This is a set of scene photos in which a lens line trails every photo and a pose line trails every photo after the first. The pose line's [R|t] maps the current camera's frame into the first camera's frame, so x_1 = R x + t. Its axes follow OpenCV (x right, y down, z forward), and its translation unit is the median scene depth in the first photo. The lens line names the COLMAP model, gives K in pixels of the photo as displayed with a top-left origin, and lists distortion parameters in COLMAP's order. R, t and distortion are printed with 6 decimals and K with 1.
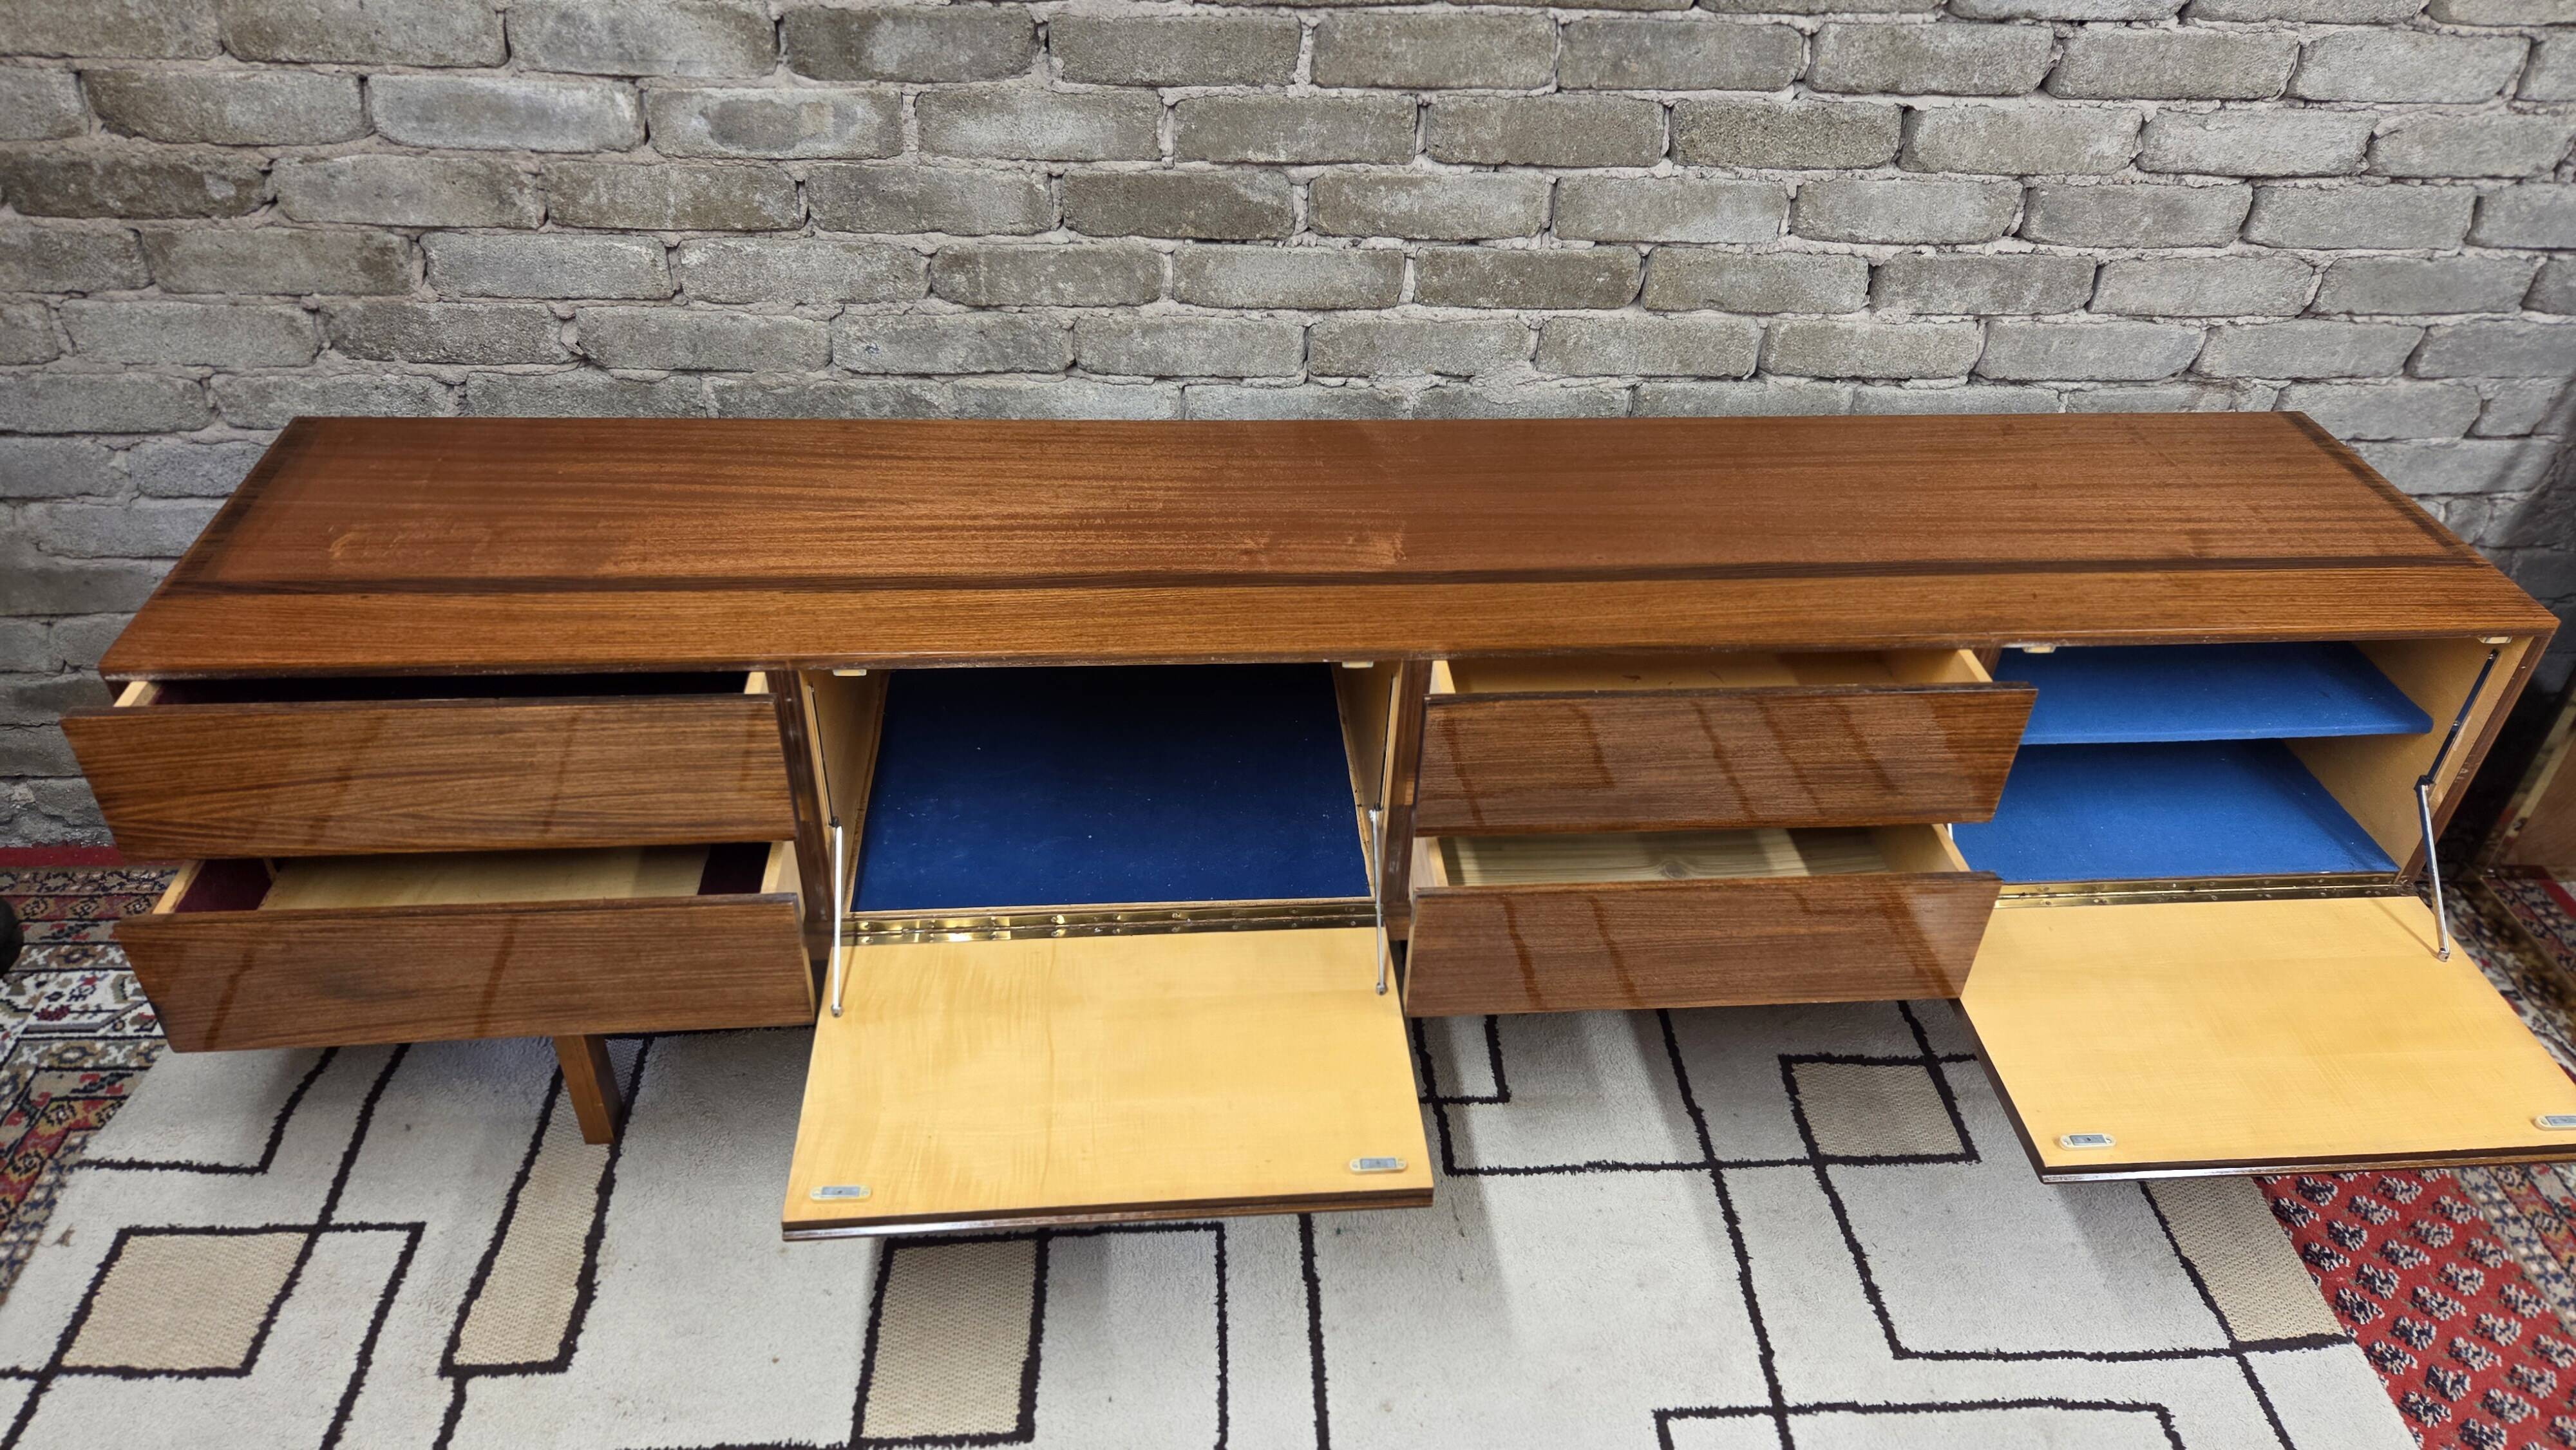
lens RADIAL K [[1757.8, 0, 1302.3], [0, 1757.8, 714.8], [0, 0, 1]] dist [0.070922, -0.064598]
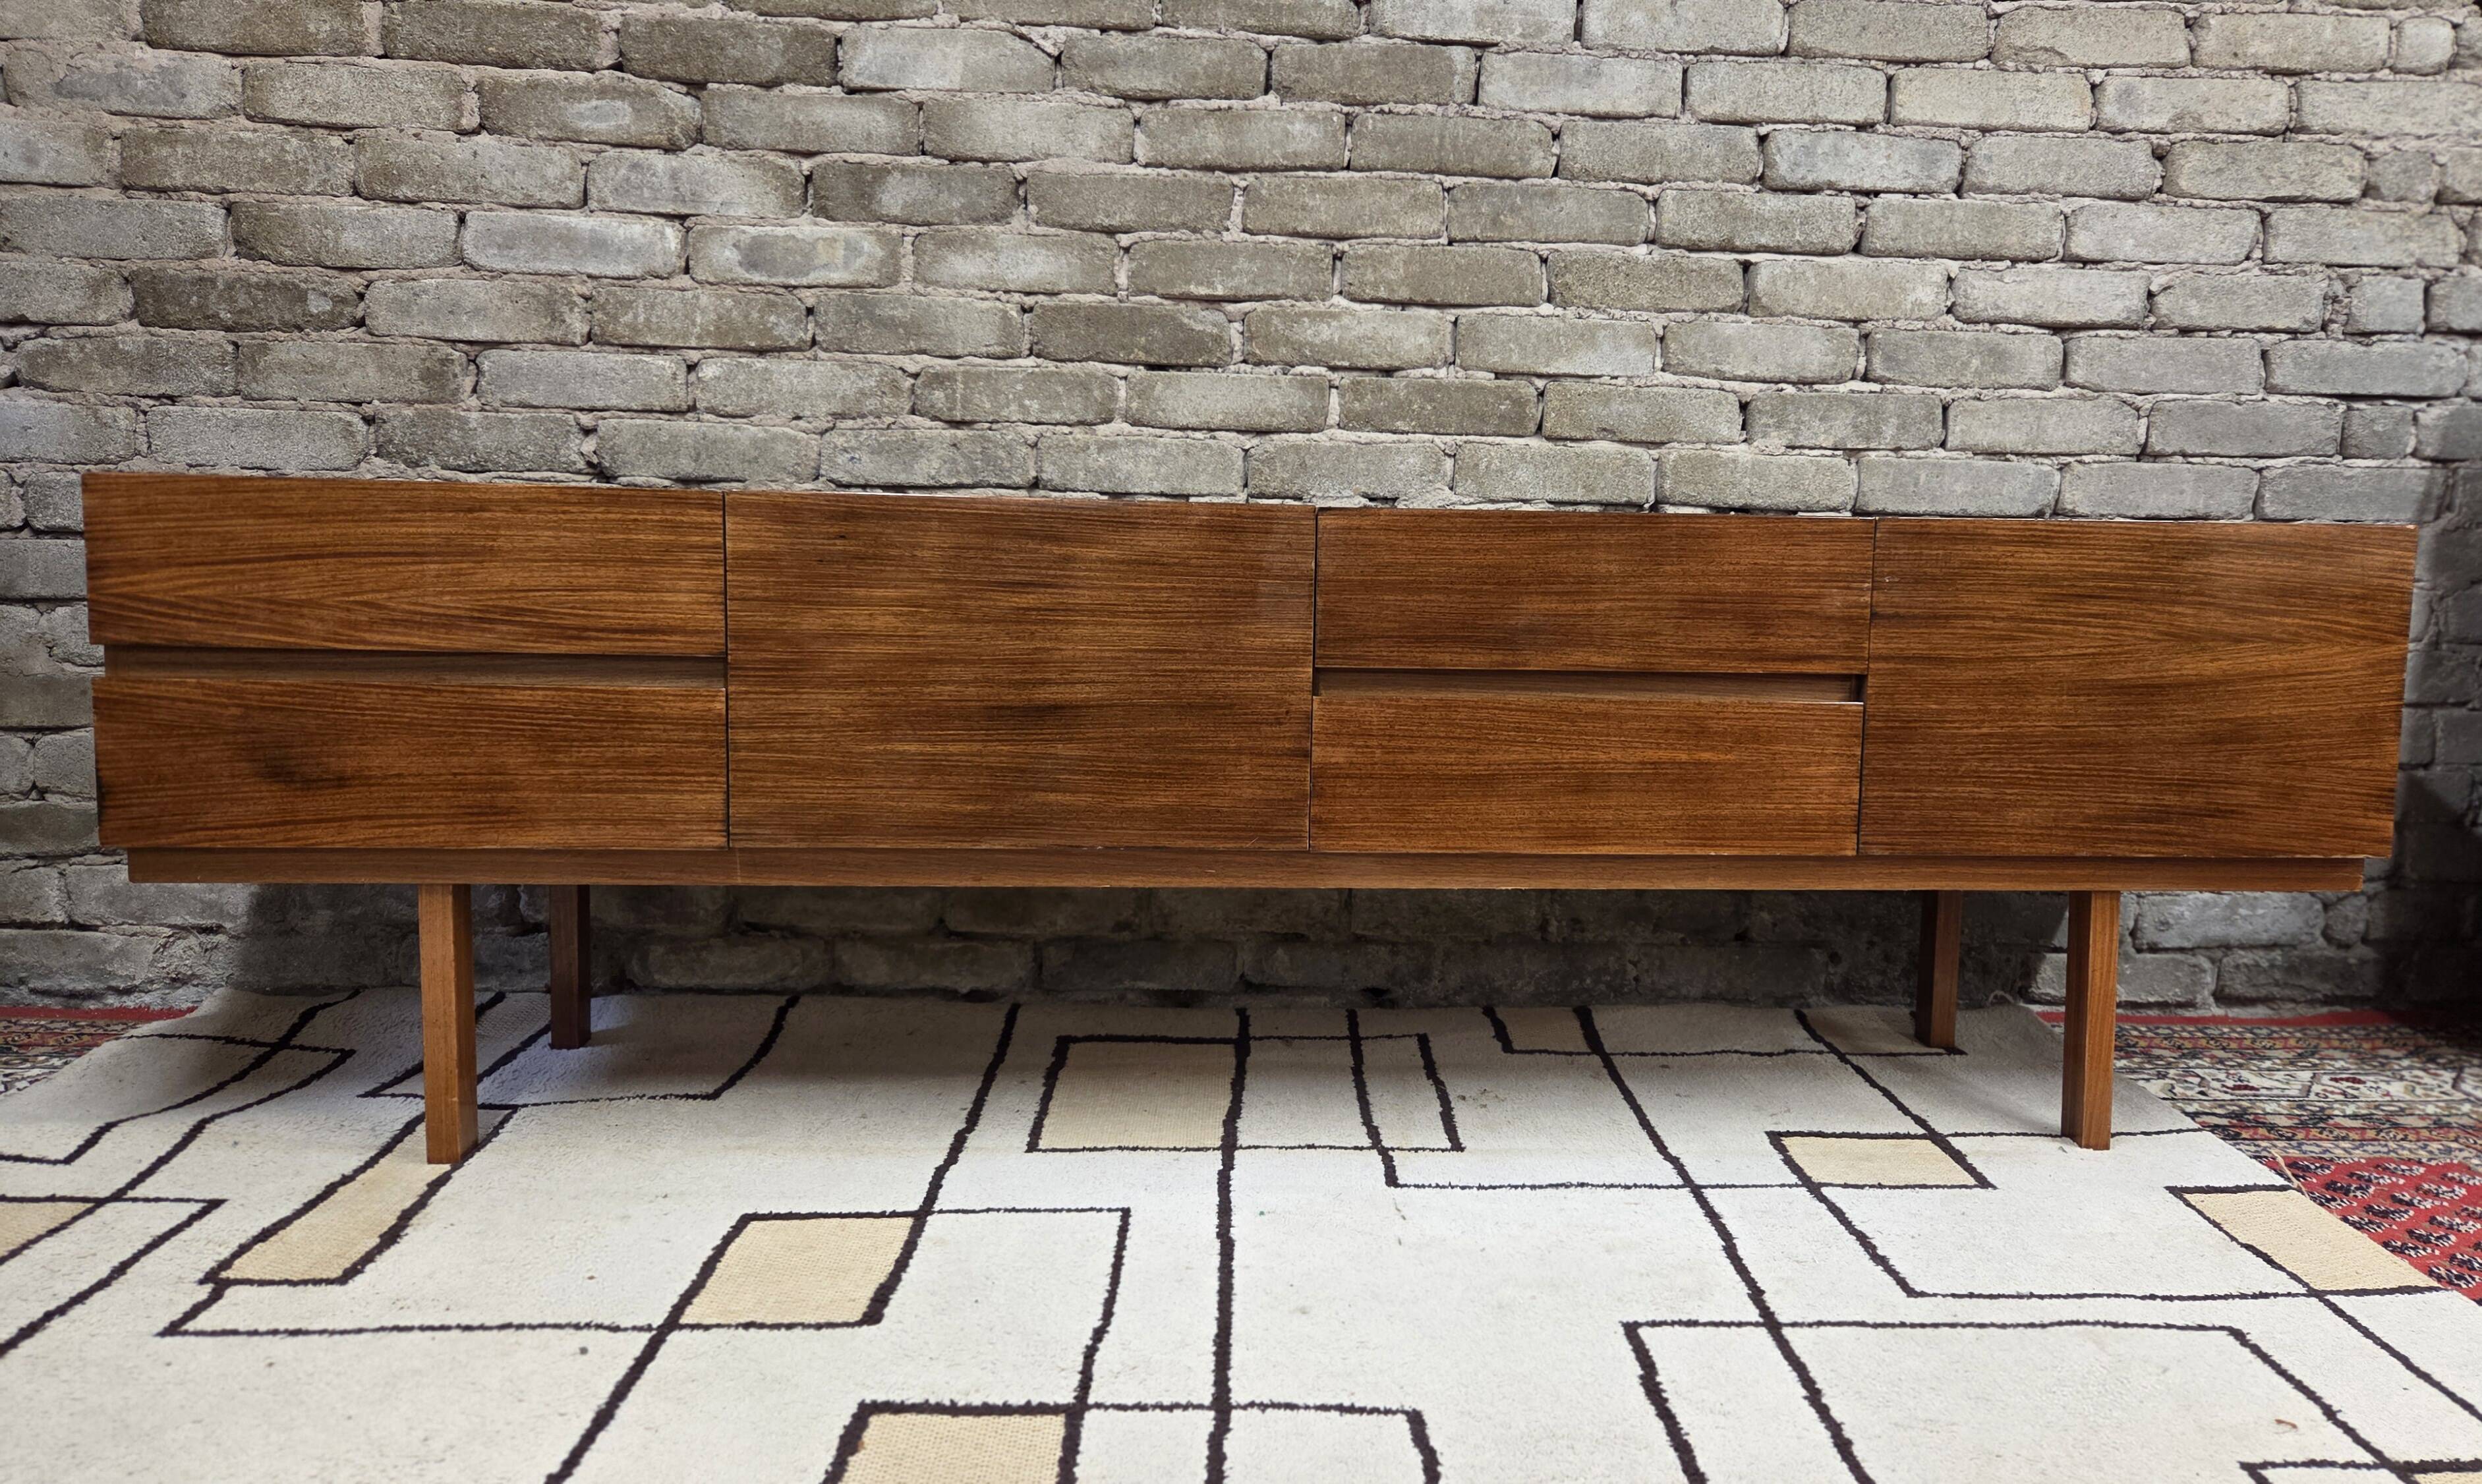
lens RADIAL K [[1798.8, 0, 1328.5], [0, 1798.8, 706.7], [0, 0, 1]] dist [0.071214, -0.066926]
pose [[0.999746, -0.019647, -0.011017, 0.067841], [0.011290, 0.860299, -0.509666, 0.528409], [0.019492, 0.509412, 0.860302, 0.101382]]
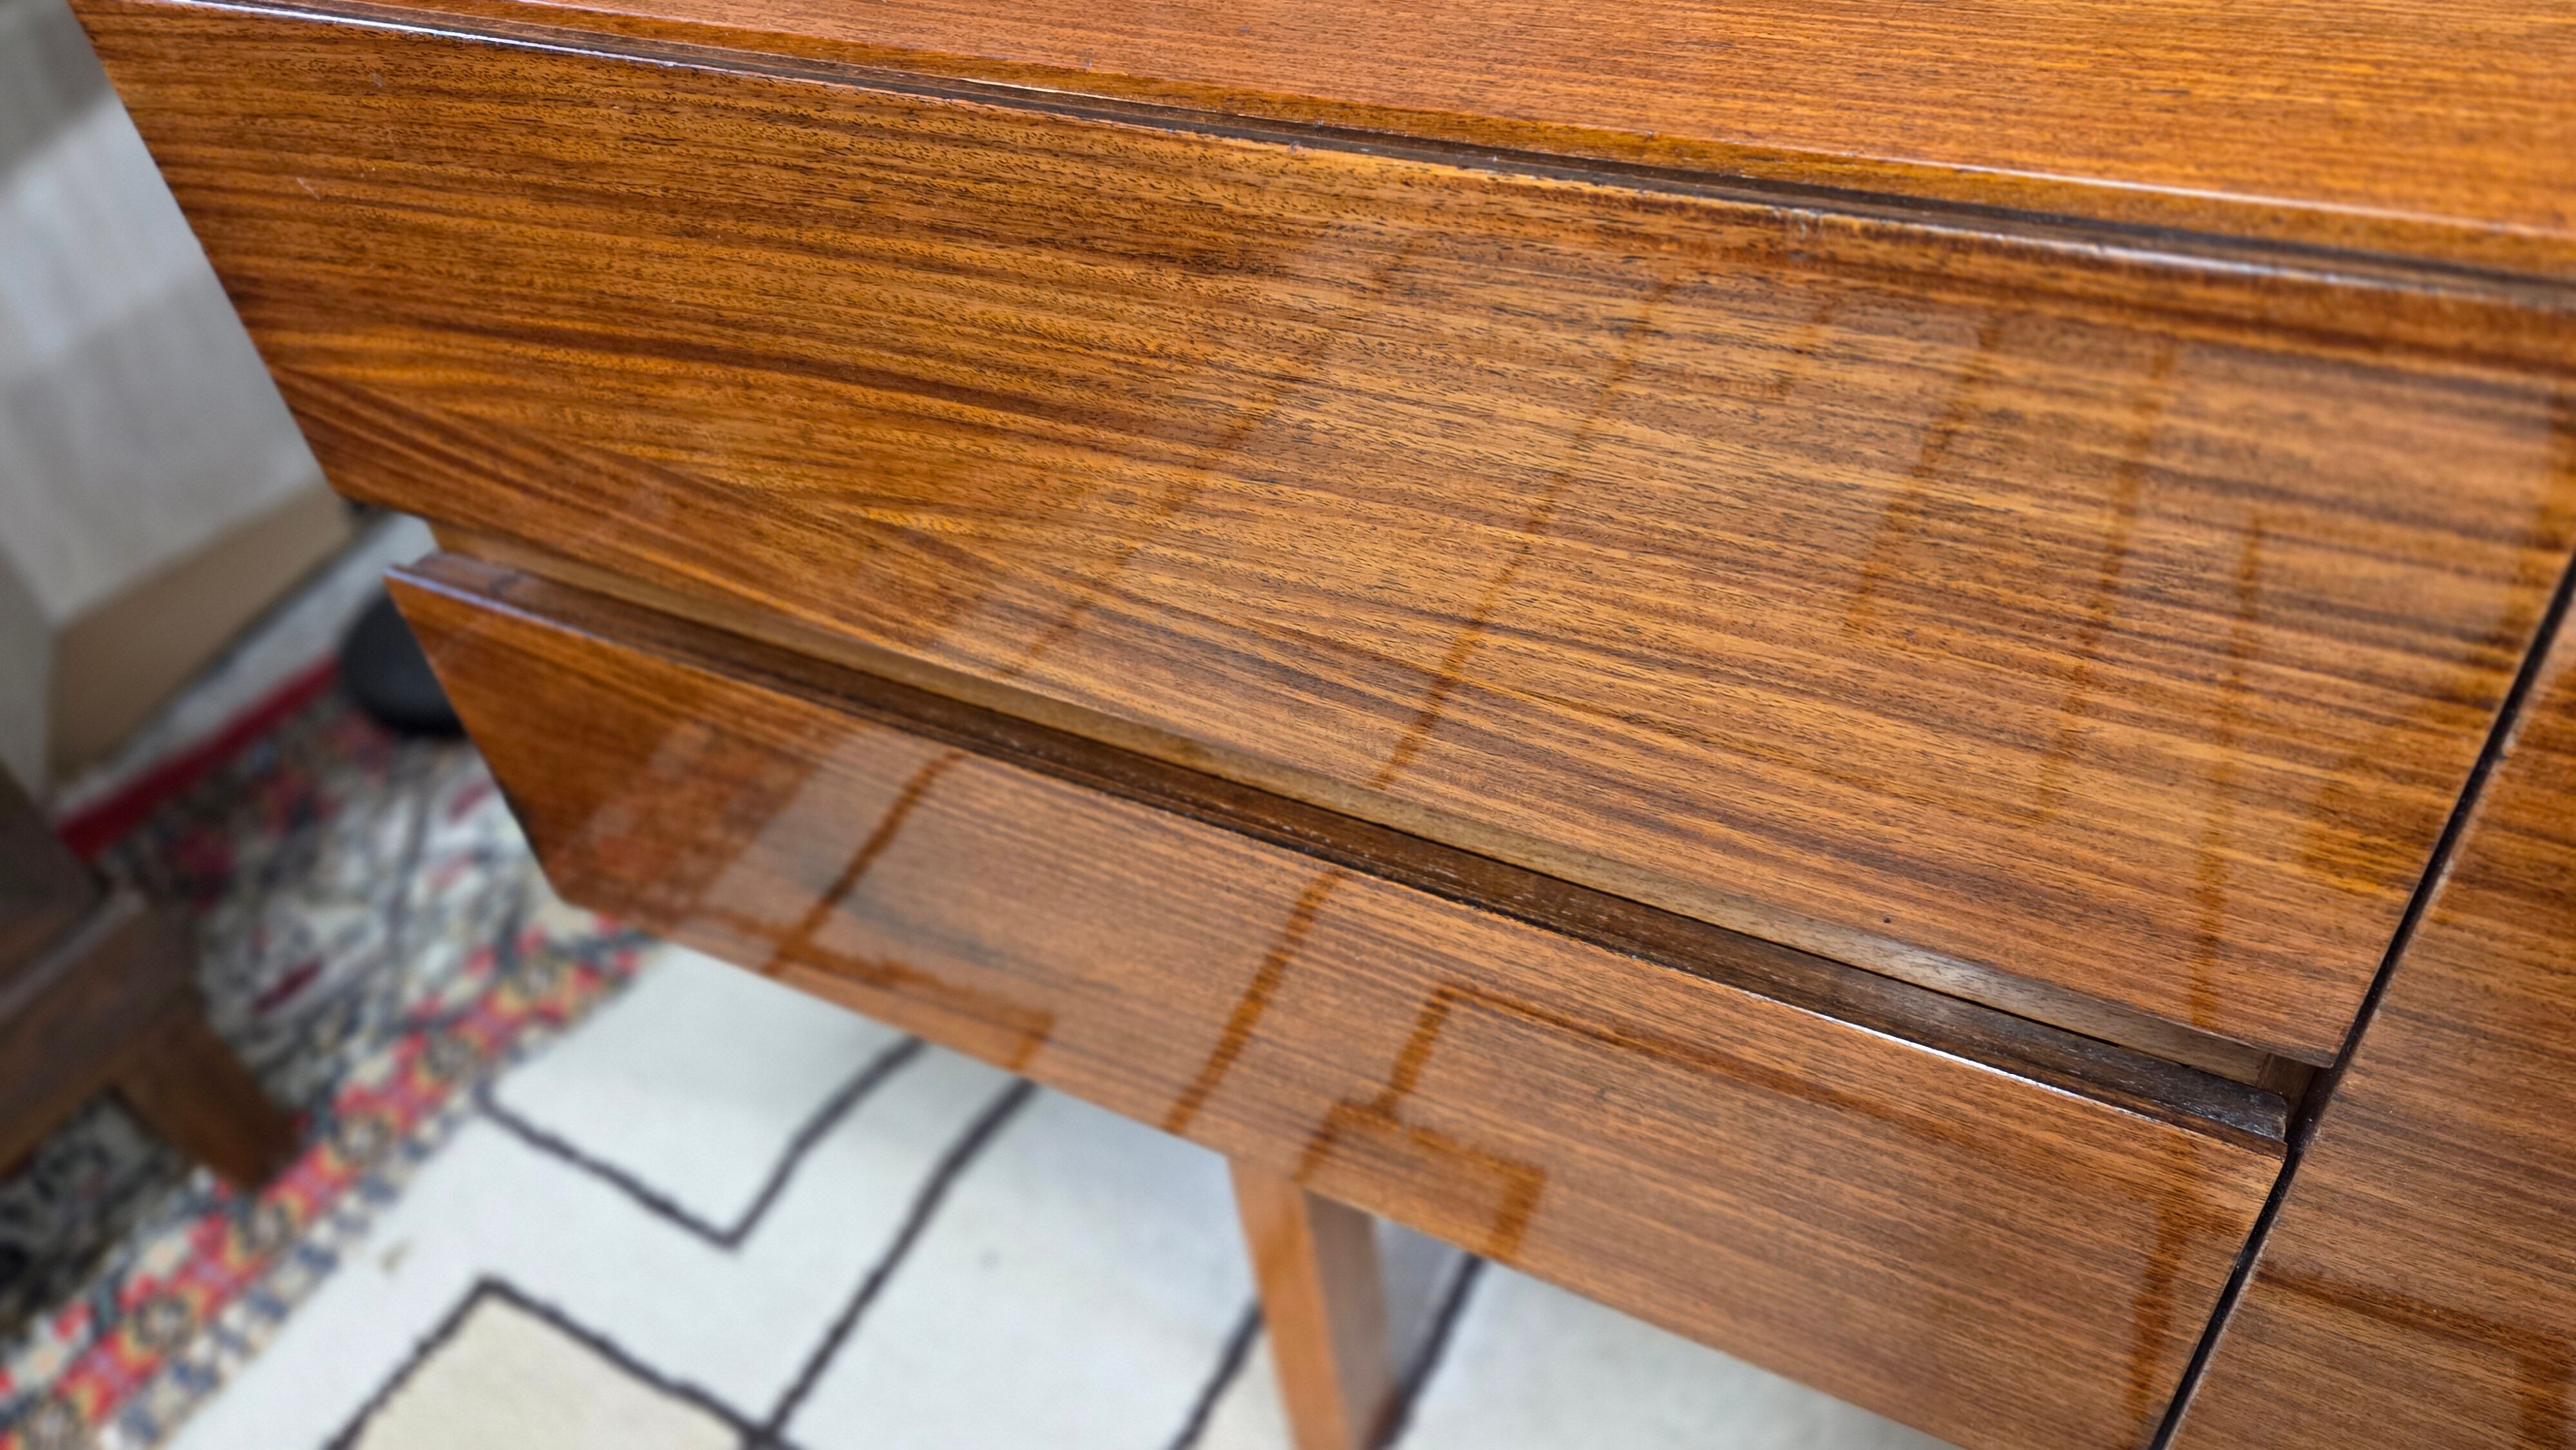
lens RADIAL K [[1757.8, 0, 1282.8], [0, 1757.8, 718.5], [0, 0, 1]] dist [0.070922, -0.064598]
pose [[0.829074, 0.264587, -0.492575, -0.250852], [-0.212678, 0.963962, 0.159826, 0.005211], [0.517111, -0.027748, 0.855468, 0.657434]]
